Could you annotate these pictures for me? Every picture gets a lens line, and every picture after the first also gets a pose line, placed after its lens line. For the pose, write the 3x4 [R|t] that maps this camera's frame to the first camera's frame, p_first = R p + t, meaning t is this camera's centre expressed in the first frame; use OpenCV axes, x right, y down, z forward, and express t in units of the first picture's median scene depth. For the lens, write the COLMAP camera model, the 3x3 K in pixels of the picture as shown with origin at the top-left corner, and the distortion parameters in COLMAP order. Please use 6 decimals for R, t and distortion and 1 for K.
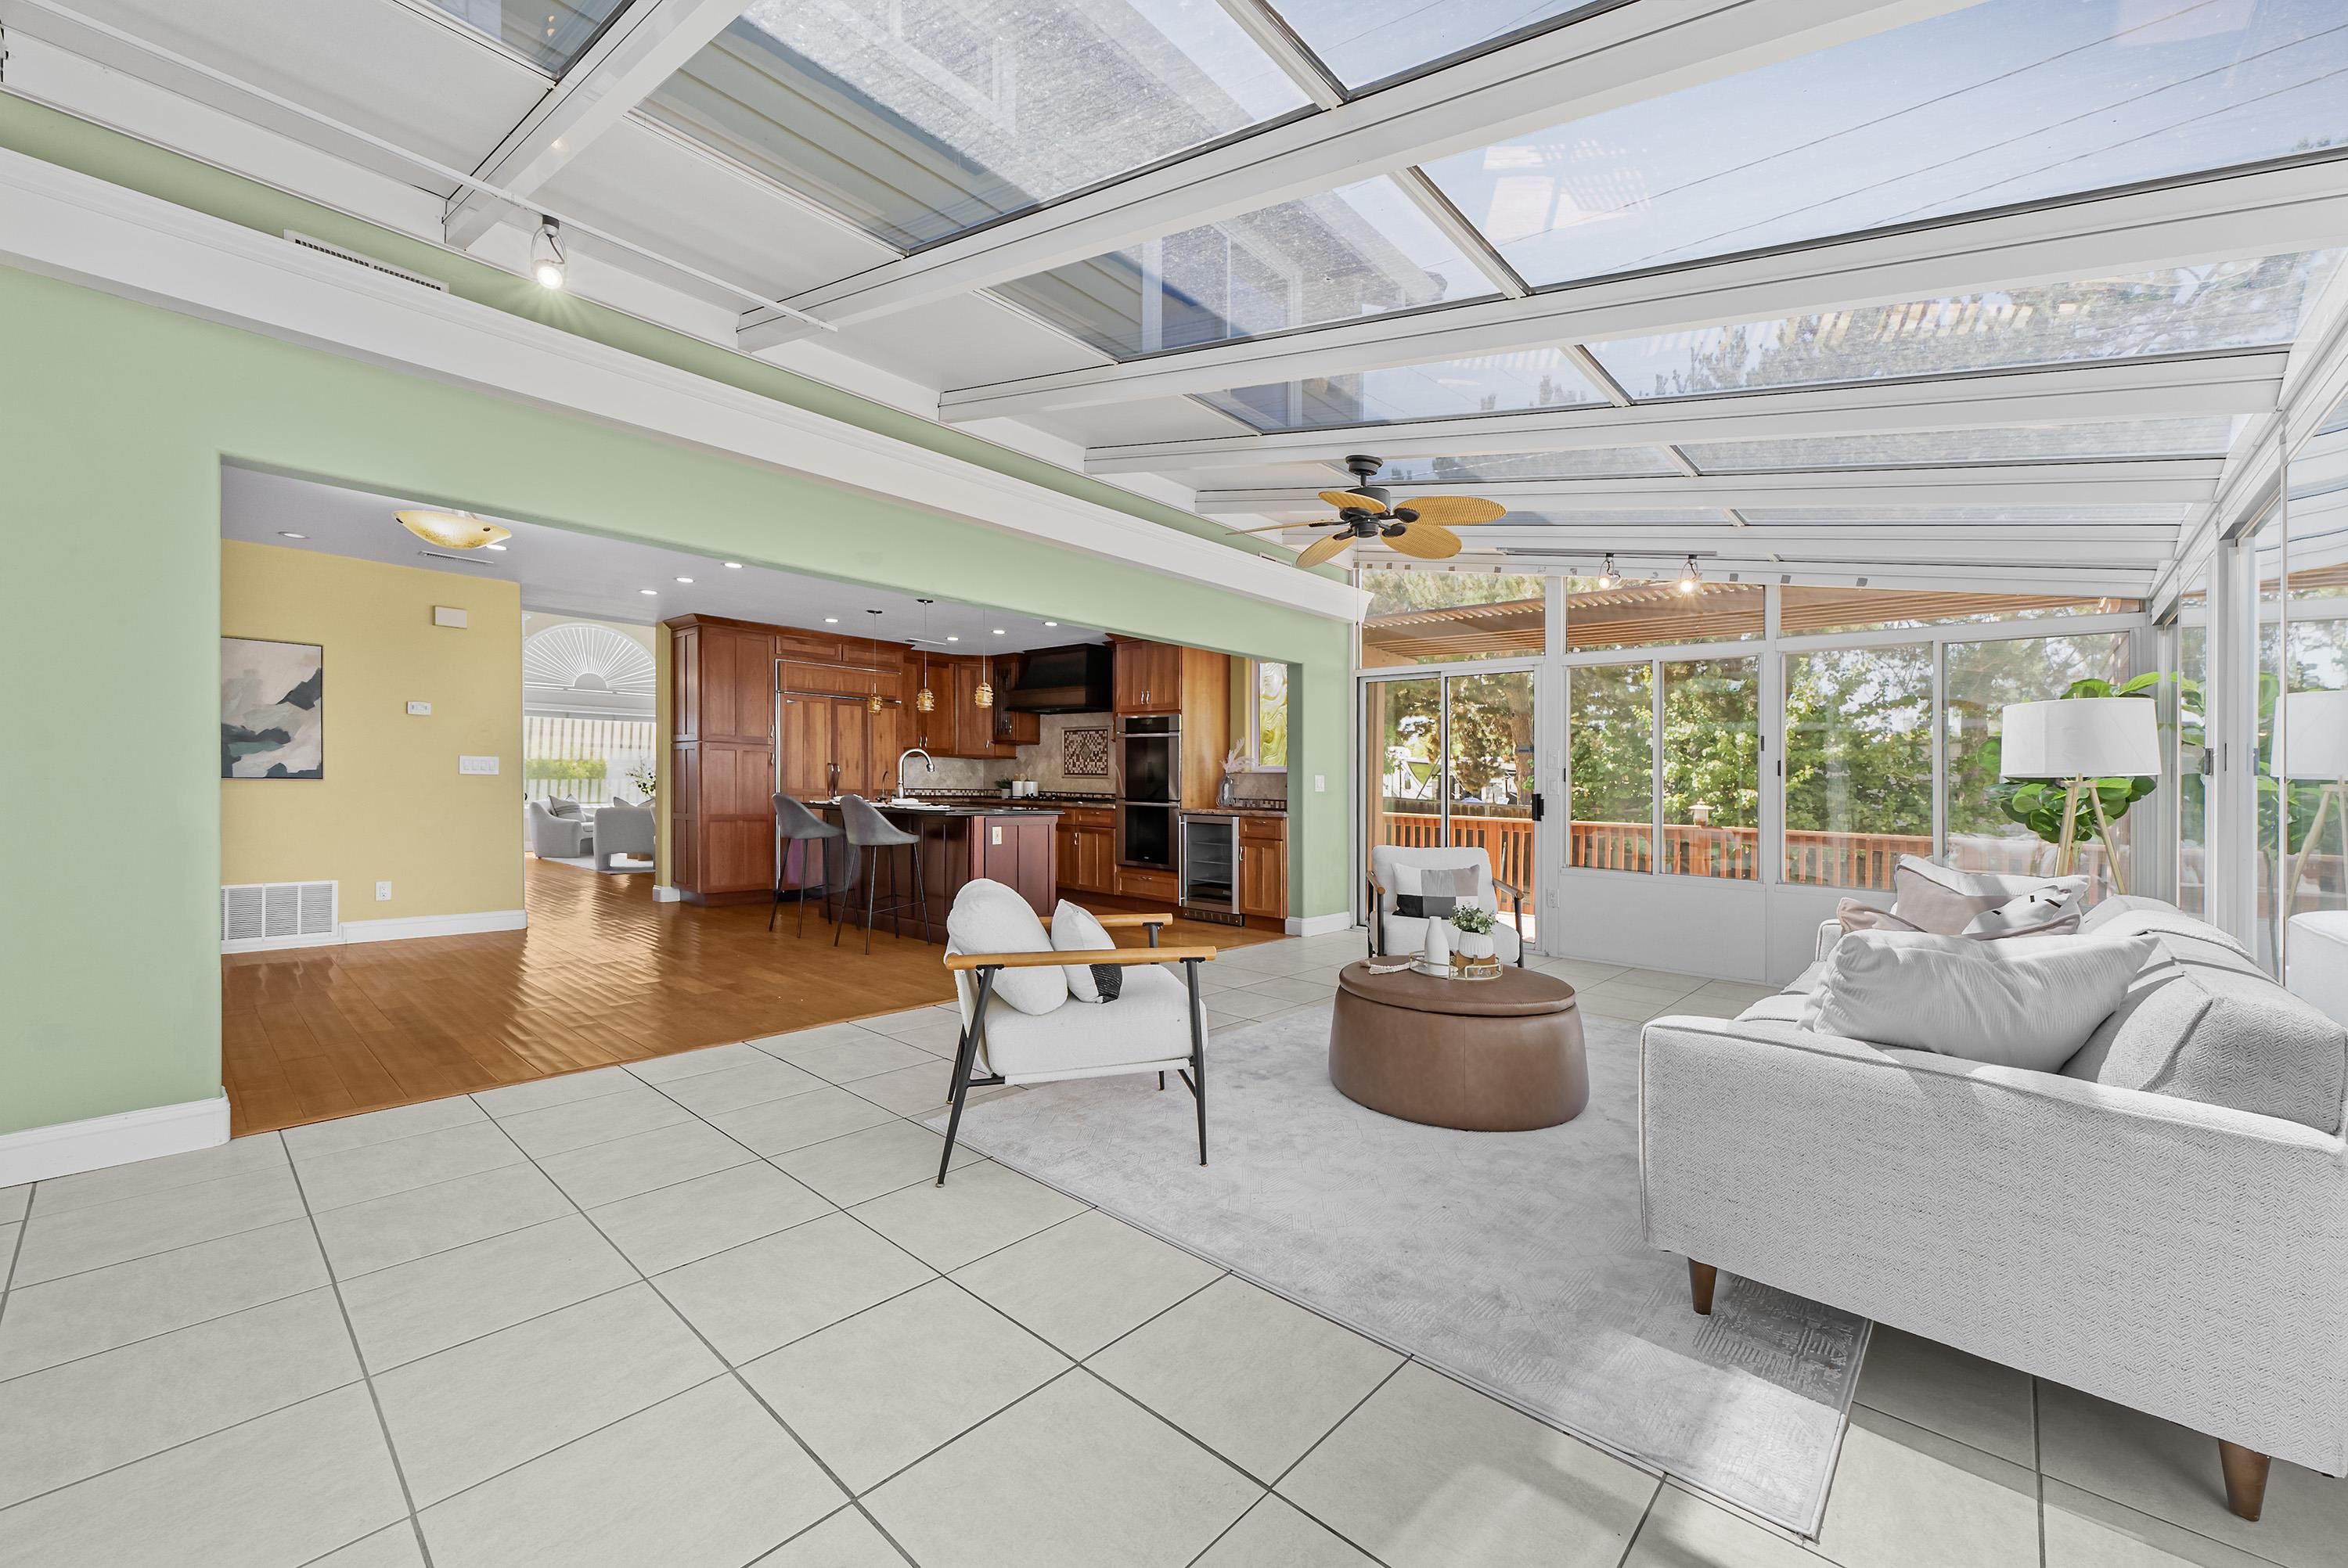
lens RADIAL K [[925.7, 0, 1204.4], [0, 925.7, 788.1], [0, 0, 1]] dist [-0.000221, 0.002042]
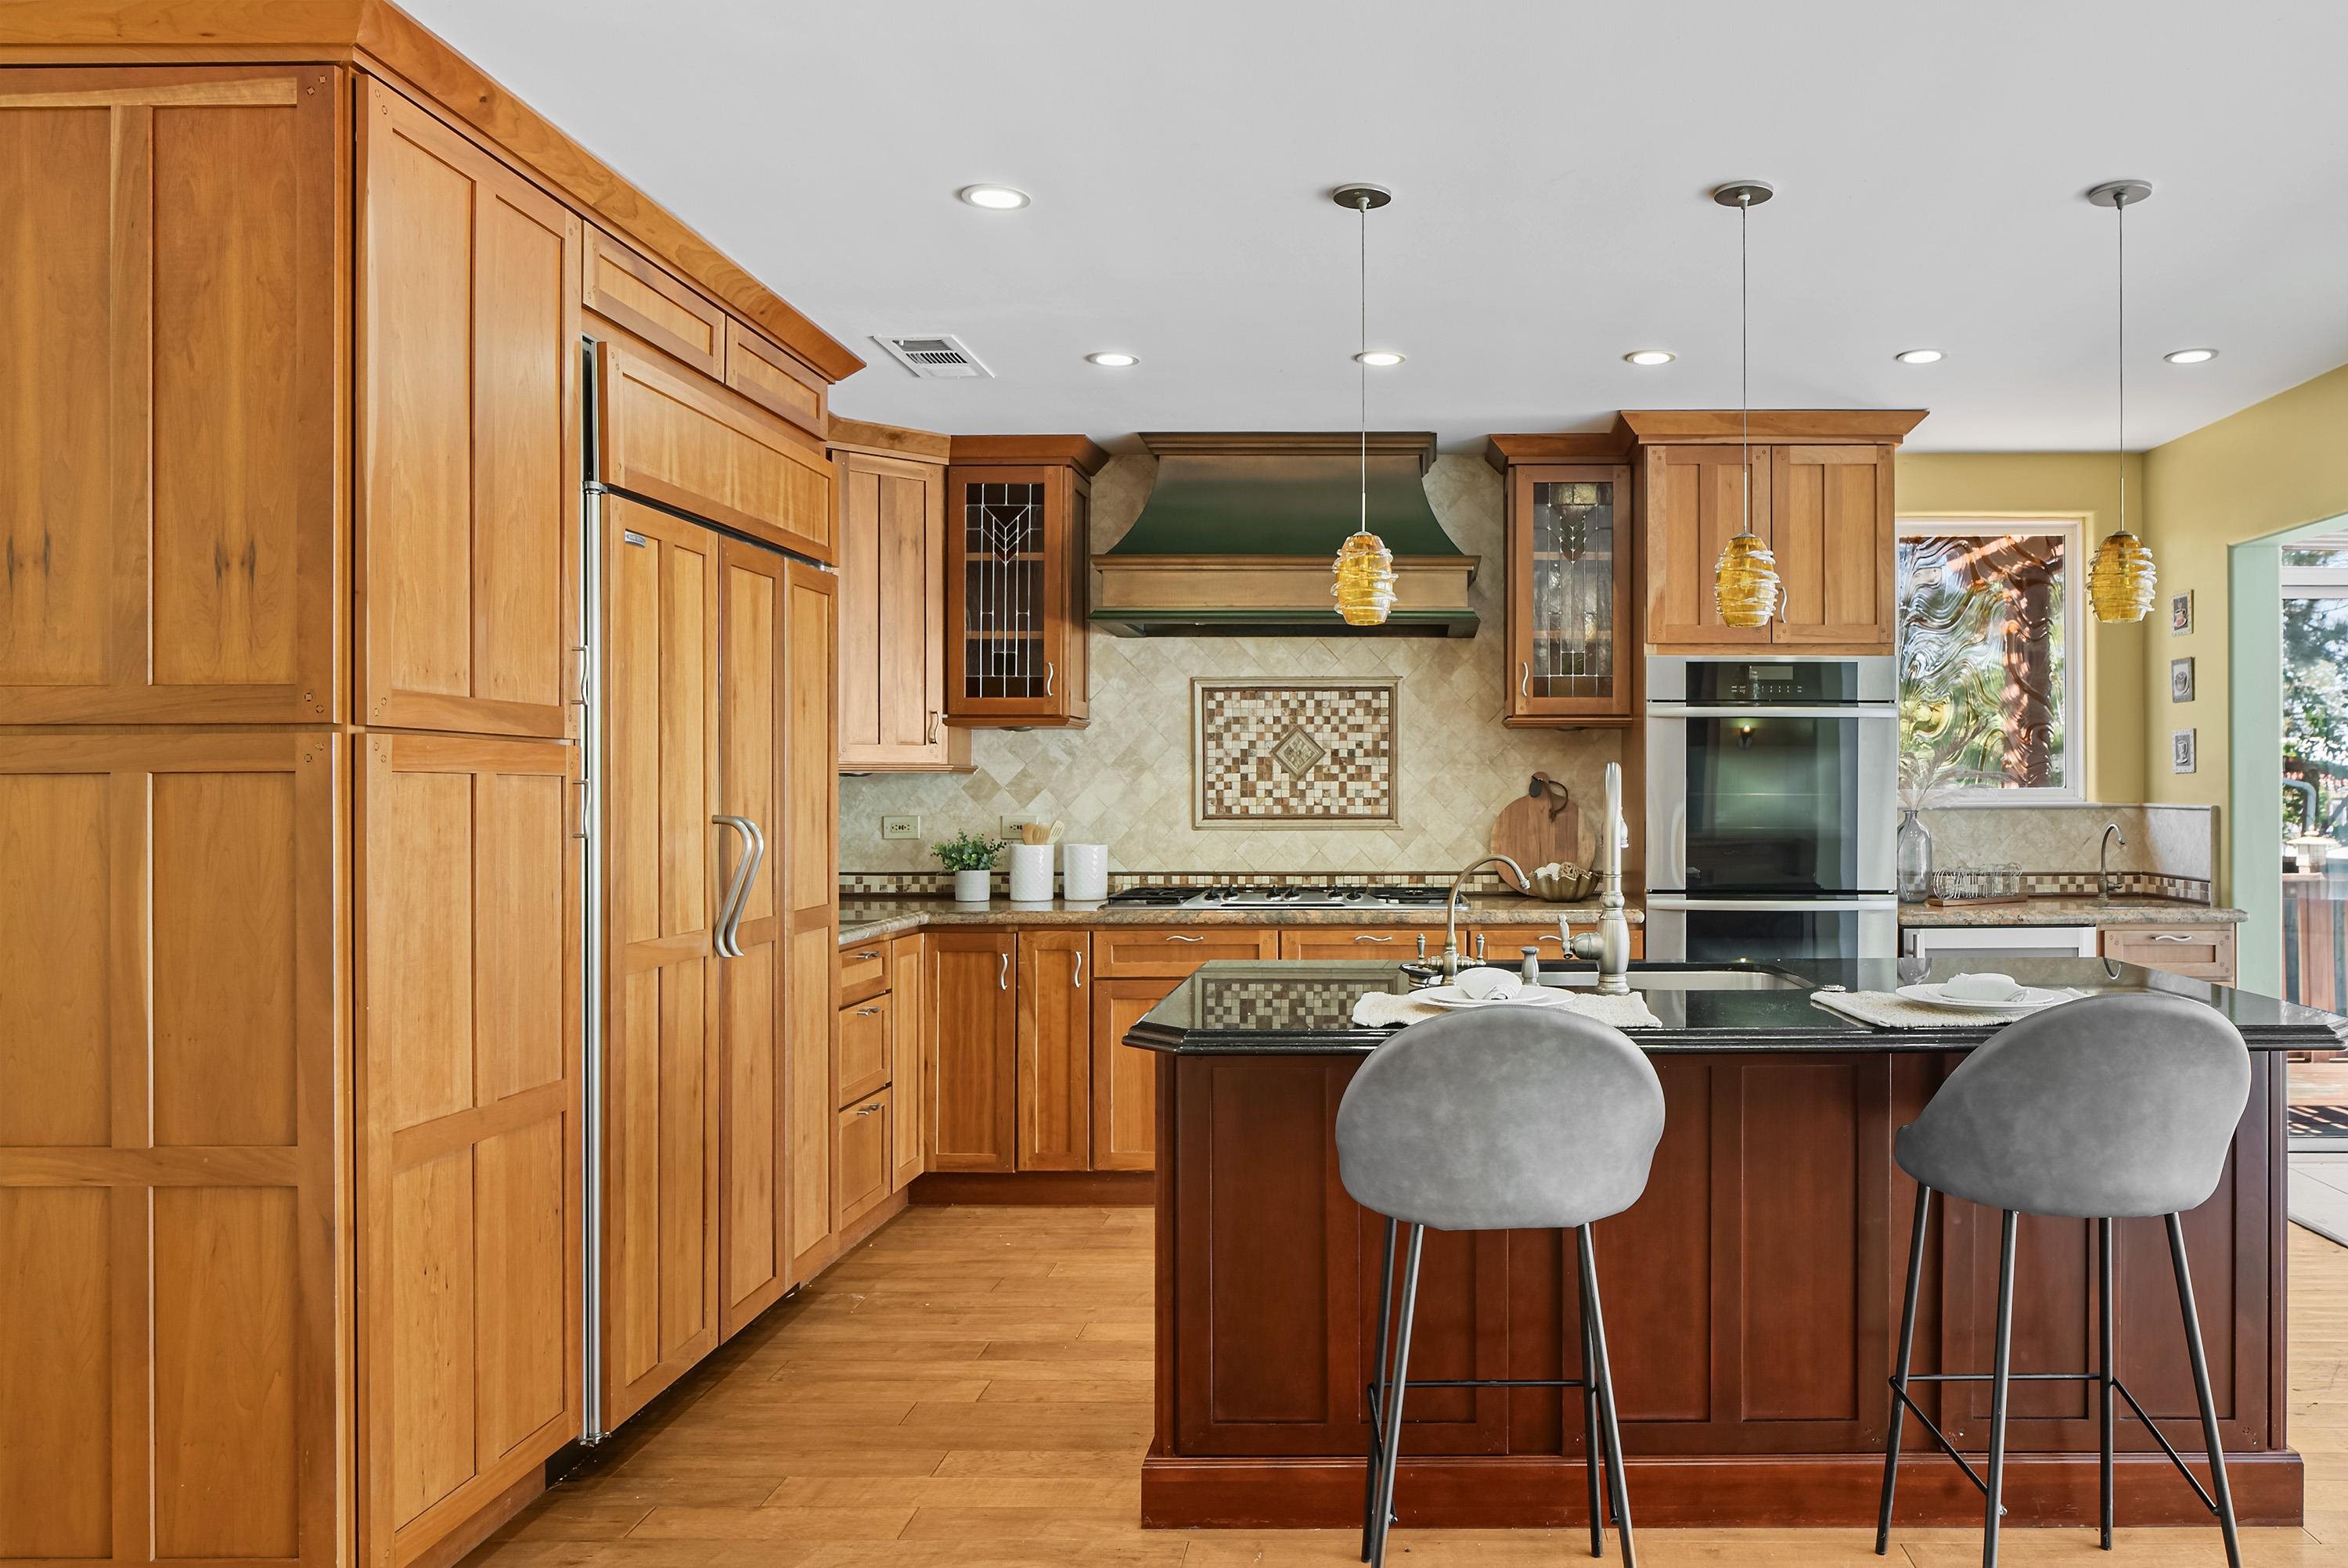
lens RADIAL K [[1693.9, 0, 1179.6], [0, 1693.9, 799.3], [0, 0, 1]] dist [-0.017001, 0.005751]
pose [[0.767743, -0.025528, 0.640249, -0.684208], [0.019447, 0.999674, 0.016540, -0.039904], [-0.640463, -0.000247, 0.767989, 0.669577]]
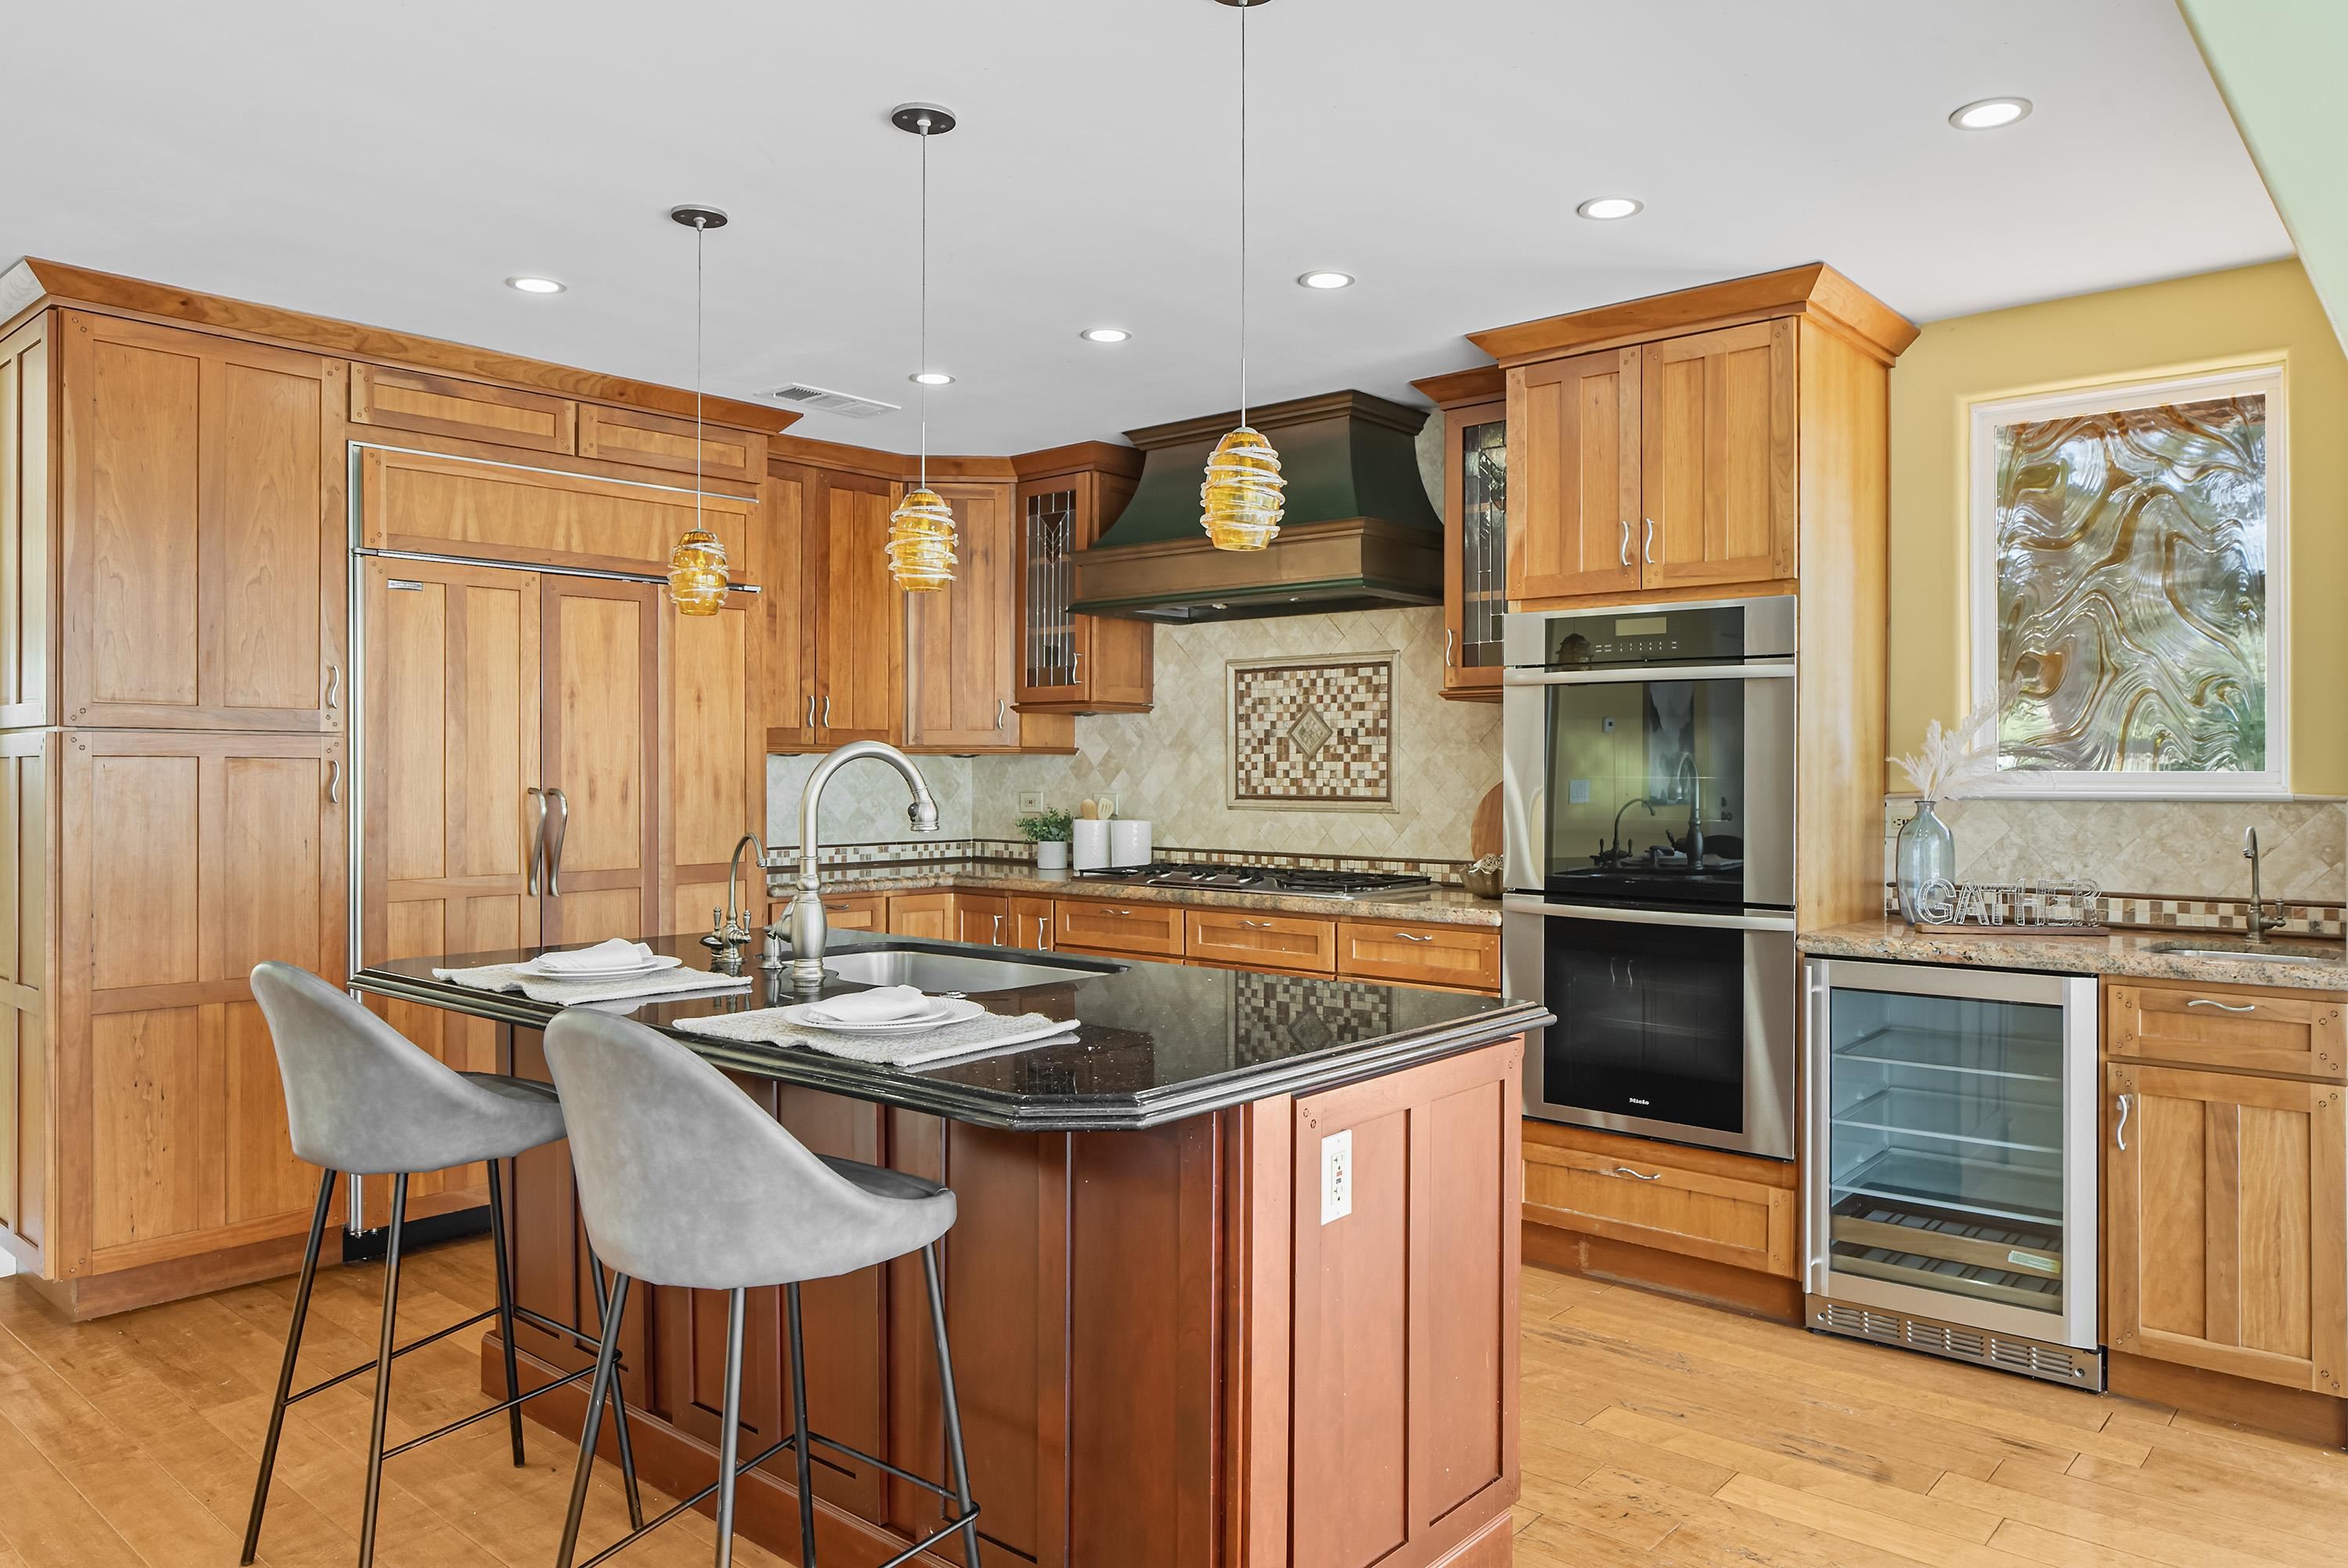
lens RADIAL K [[1556.7, 0, 1208.5], [0, 1556.7, 749.6], [0, 0, 1]] dist [-0.014372, 0.009676]
pose [[0.999807, -0.018816, 0.005606, -0.204485], [0.018905, 0.999690, -0.016230, -0.029445], [-0.005299, 0.016332, 0.999853, 0.535434]]
